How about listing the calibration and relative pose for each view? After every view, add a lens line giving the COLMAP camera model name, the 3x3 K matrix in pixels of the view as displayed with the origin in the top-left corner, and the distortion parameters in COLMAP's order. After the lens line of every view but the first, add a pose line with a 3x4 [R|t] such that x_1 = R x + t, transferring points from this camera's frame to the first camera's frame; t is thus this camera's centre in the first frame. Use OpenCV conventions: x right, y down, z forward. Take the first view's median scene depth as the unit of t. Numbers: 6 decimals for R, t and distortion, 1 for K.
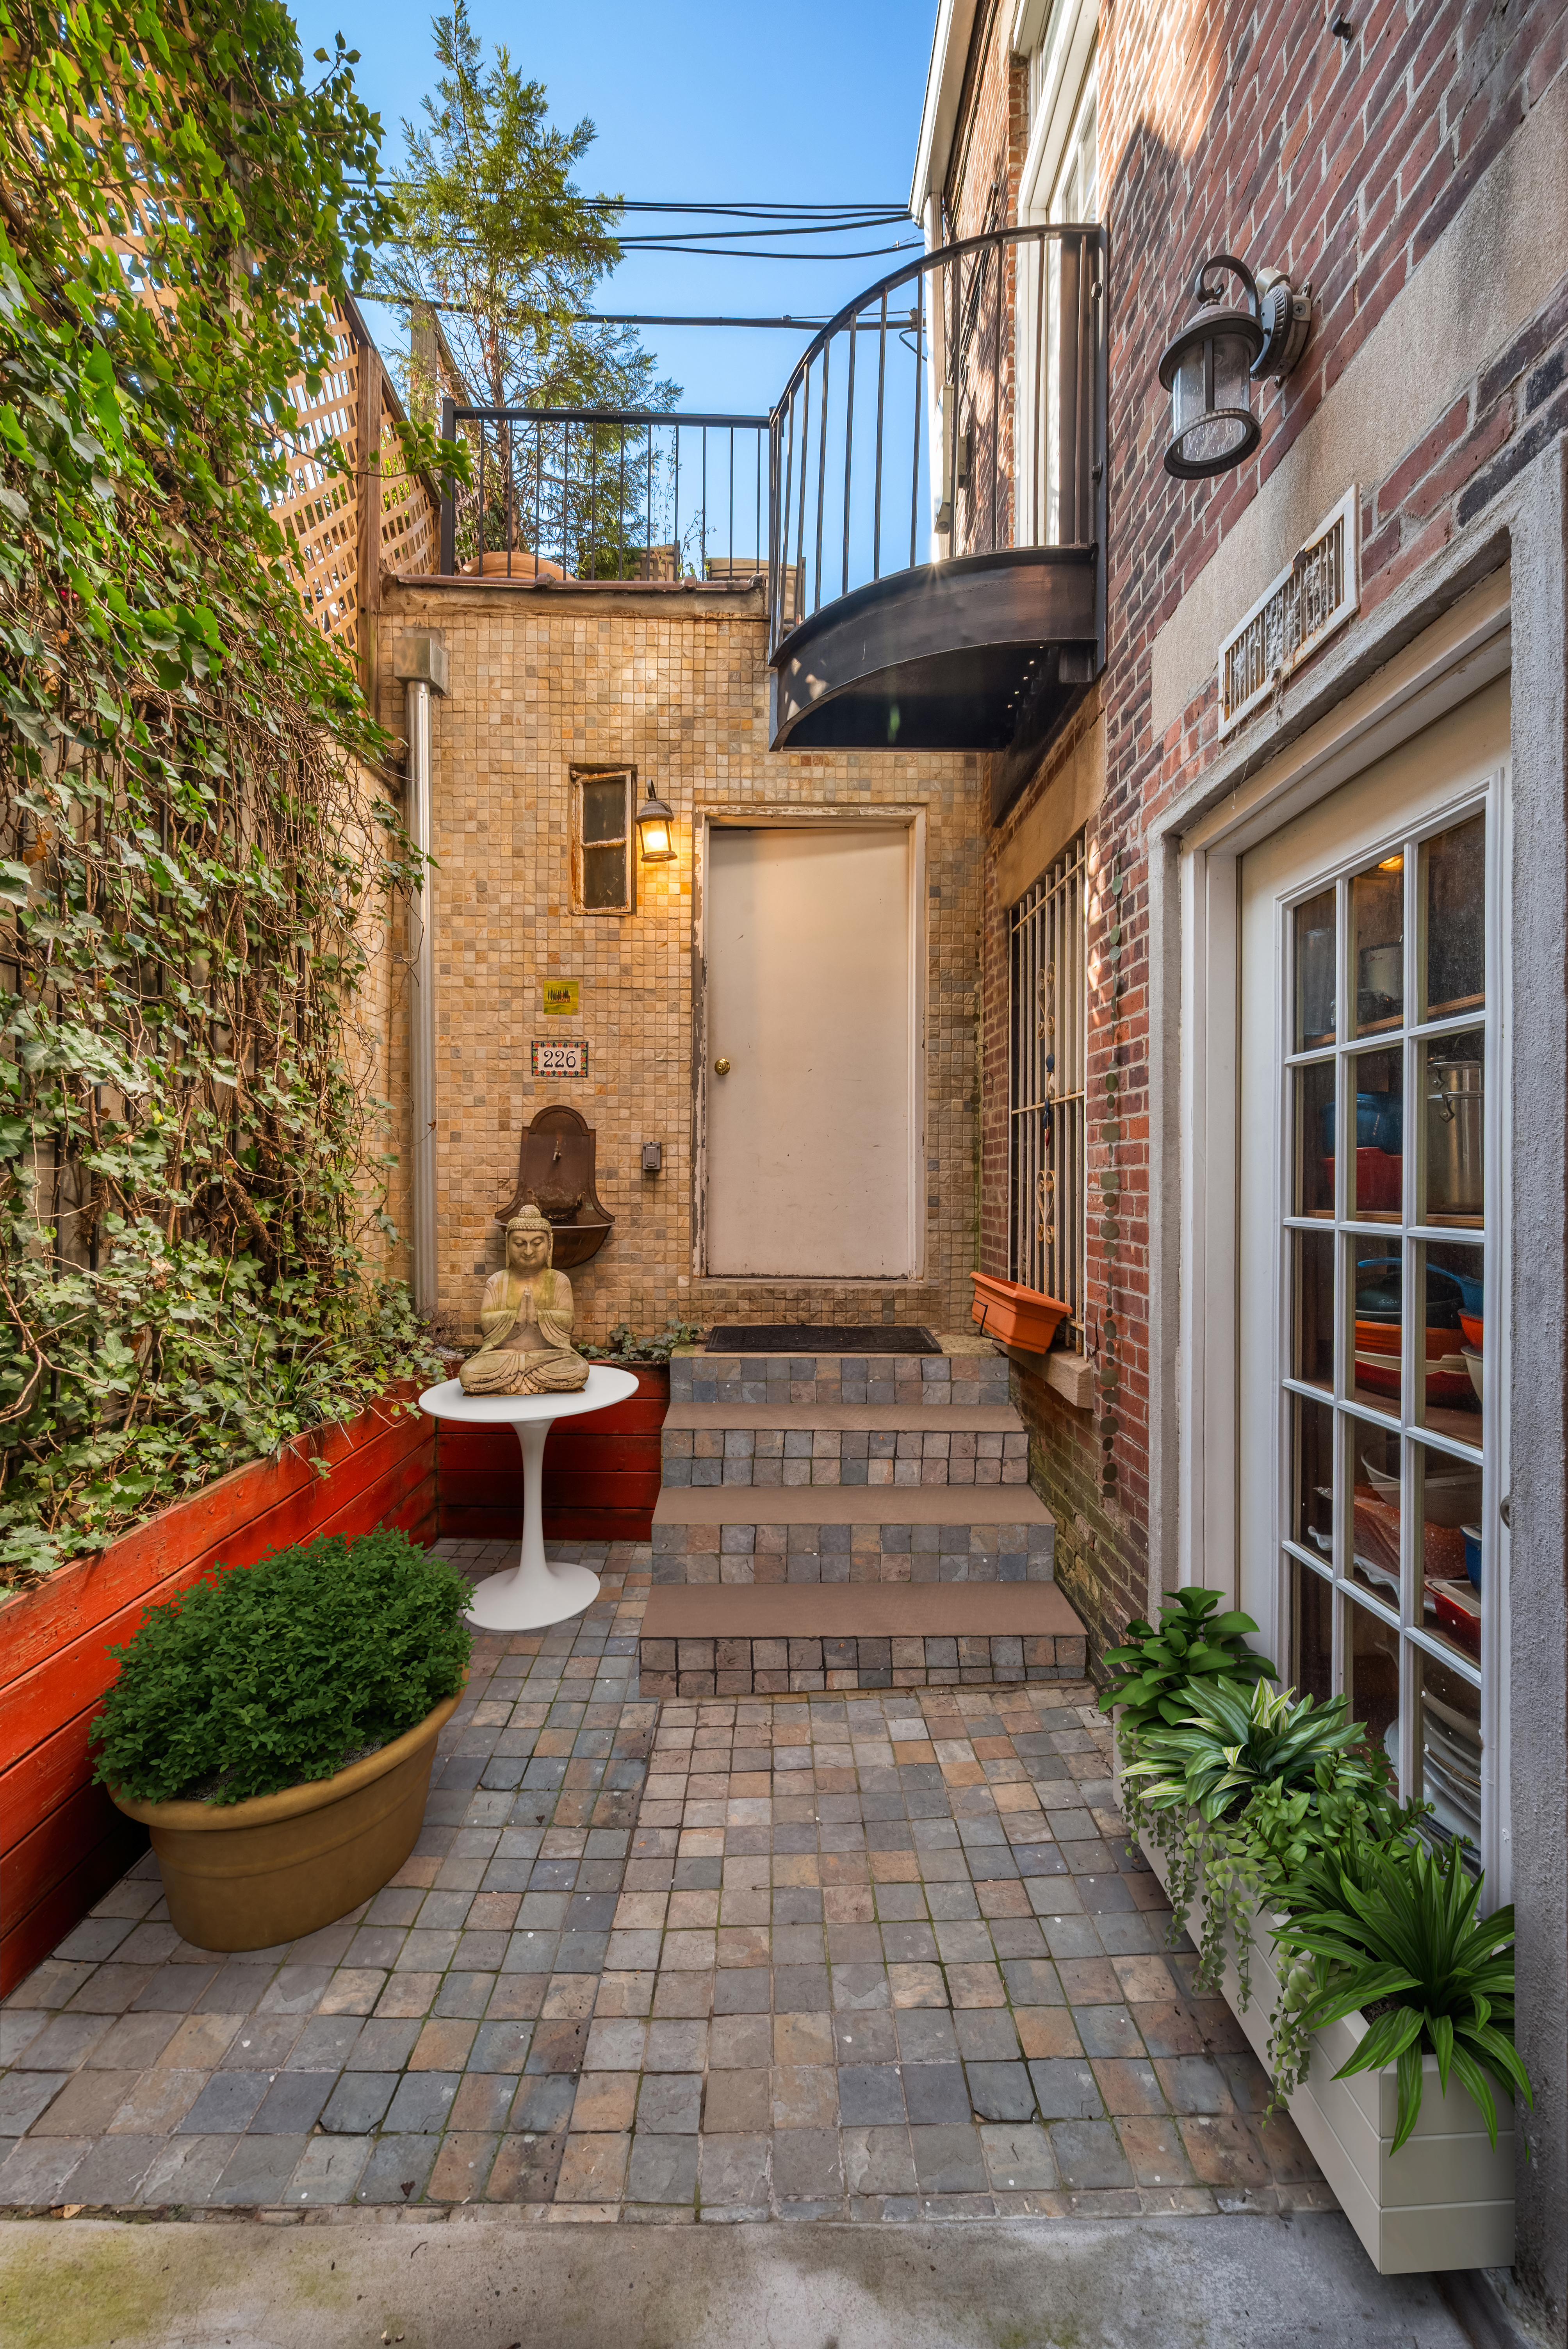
lens RADIAL K [[942.6, 0, 784.0], [0, 942.6, 1175.2], [0, 0, 1]] dist [-0.000084, -0.000001]
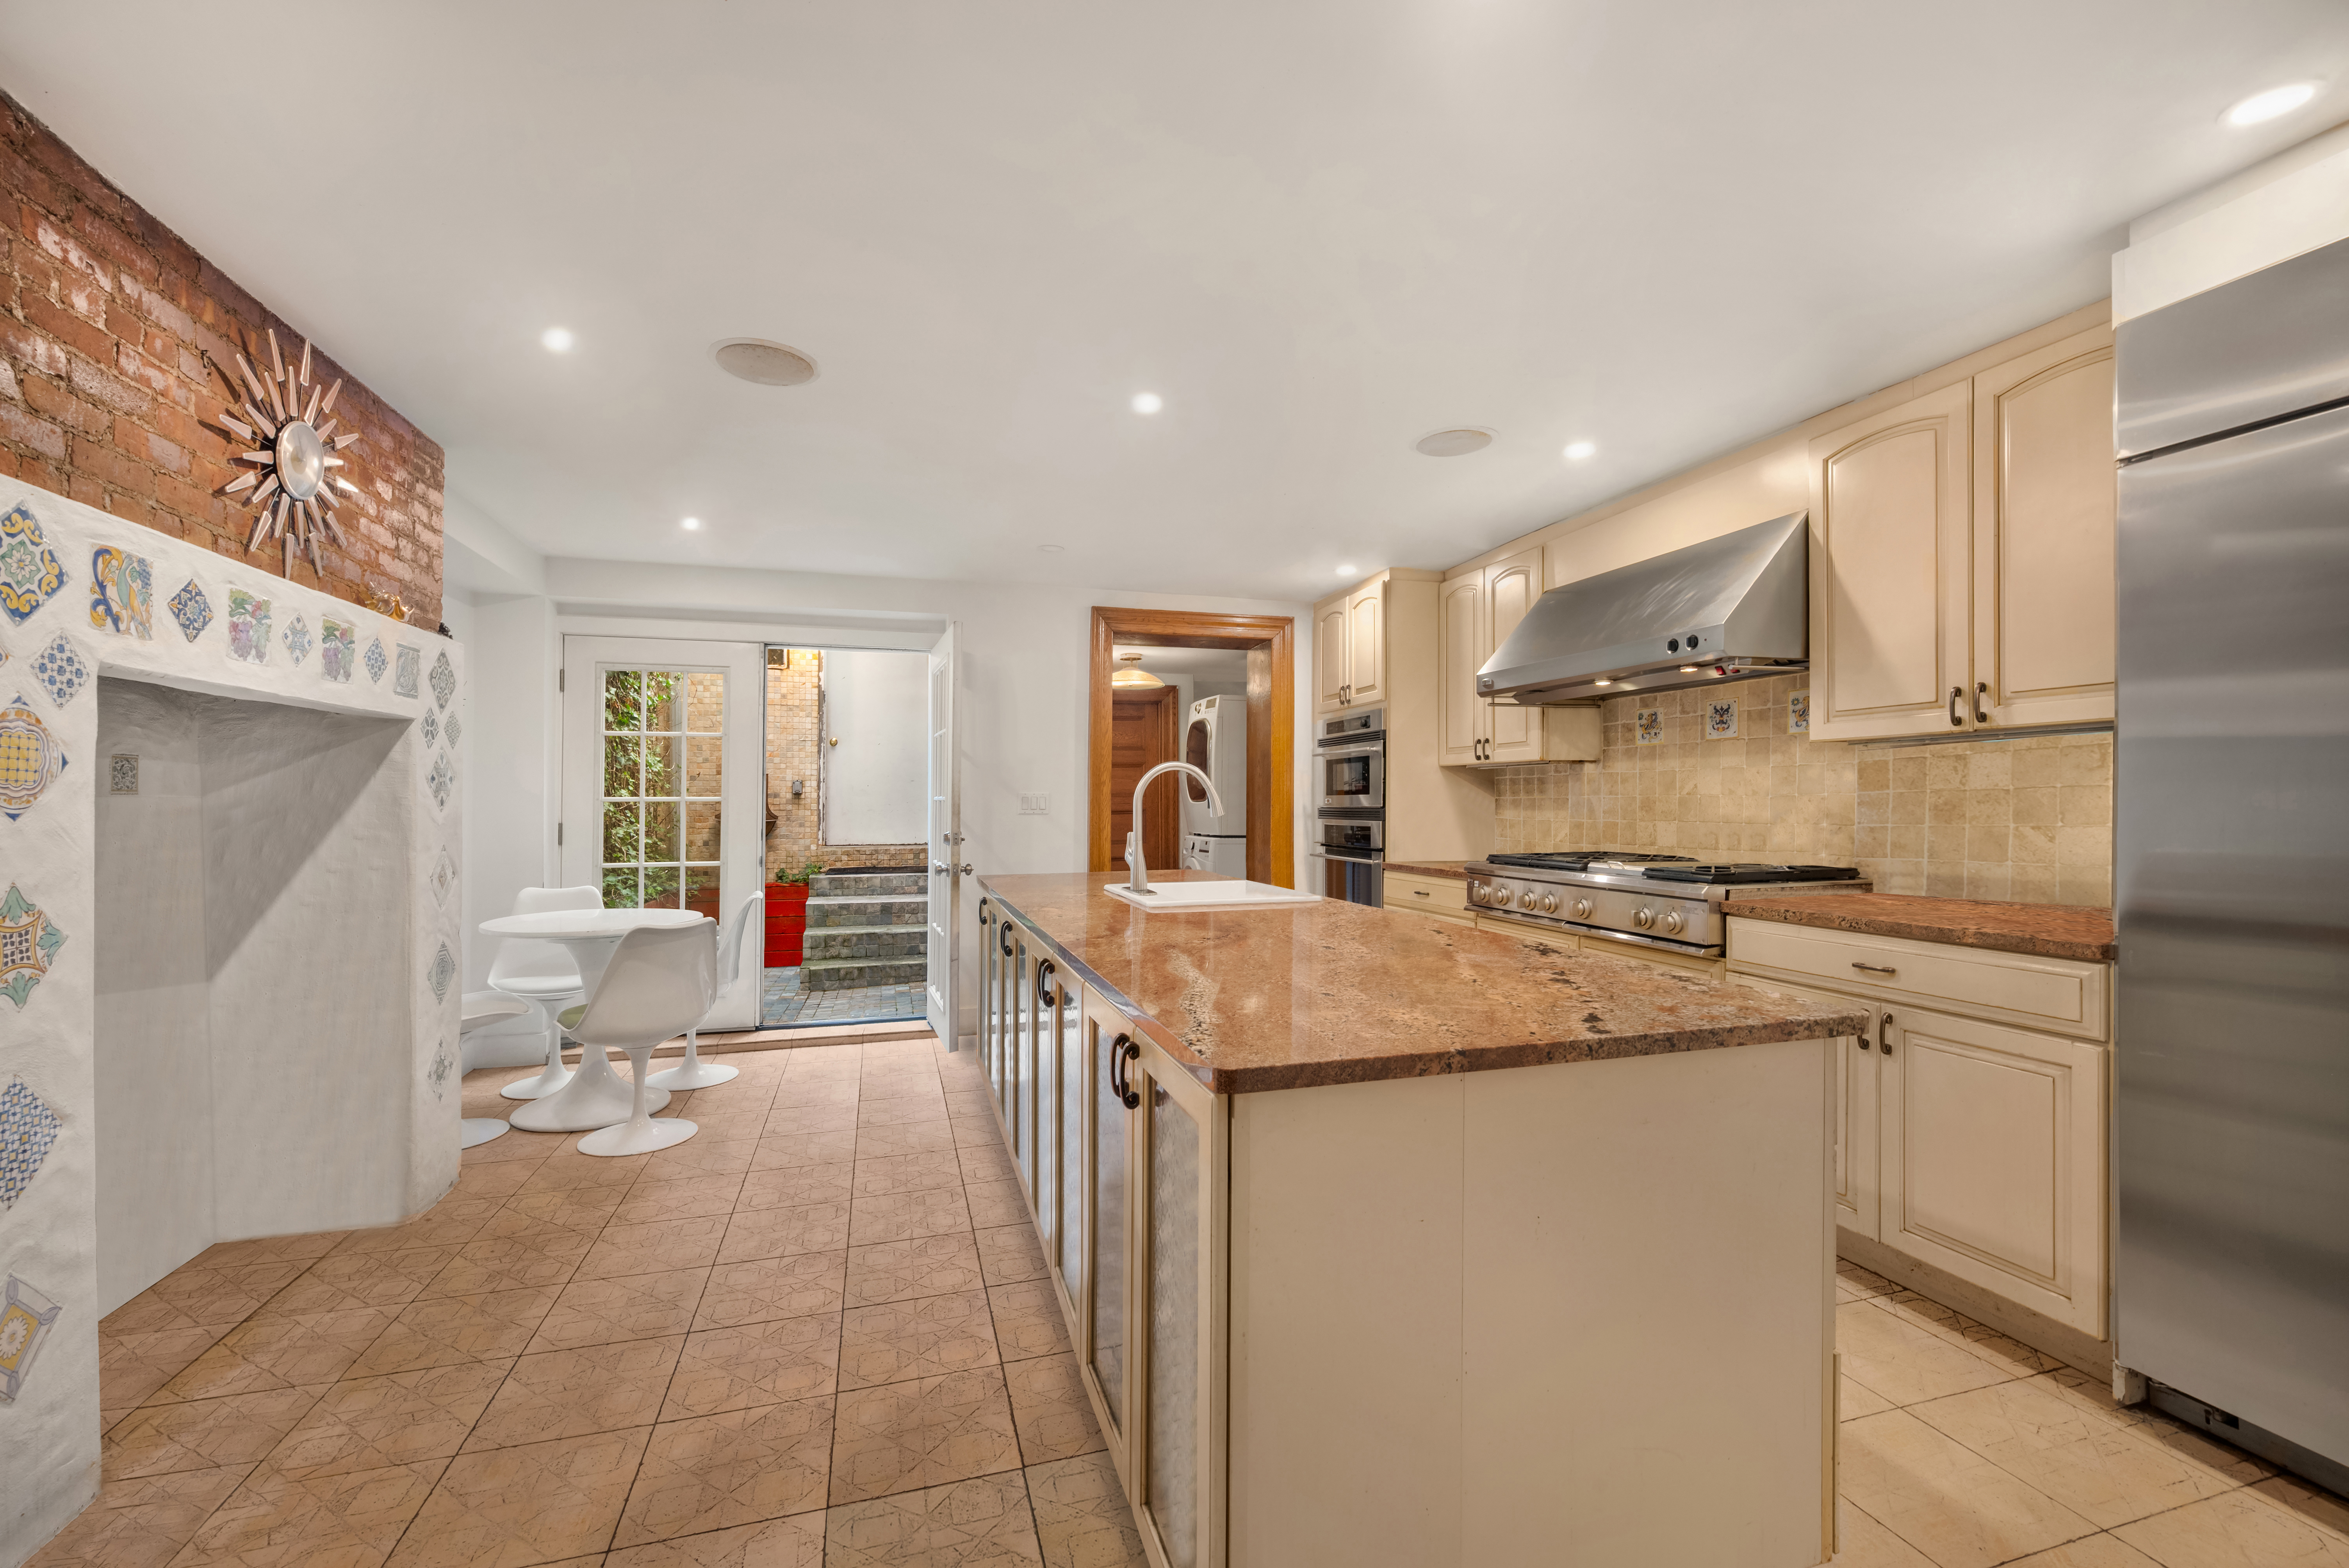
lens RADIAL K [[989.8, 0, 1182.5], [0, 989.8, 782.7], [0, 0, 1]] dist [0.000825, 0.000014]
pose [[0.962443, -0.001915, 0.271476, 0.081844], [0.004748, 0.999941, -0.009779, -0.003998], [-0.271441, 0.010701, 0.962396, -1.303075]]
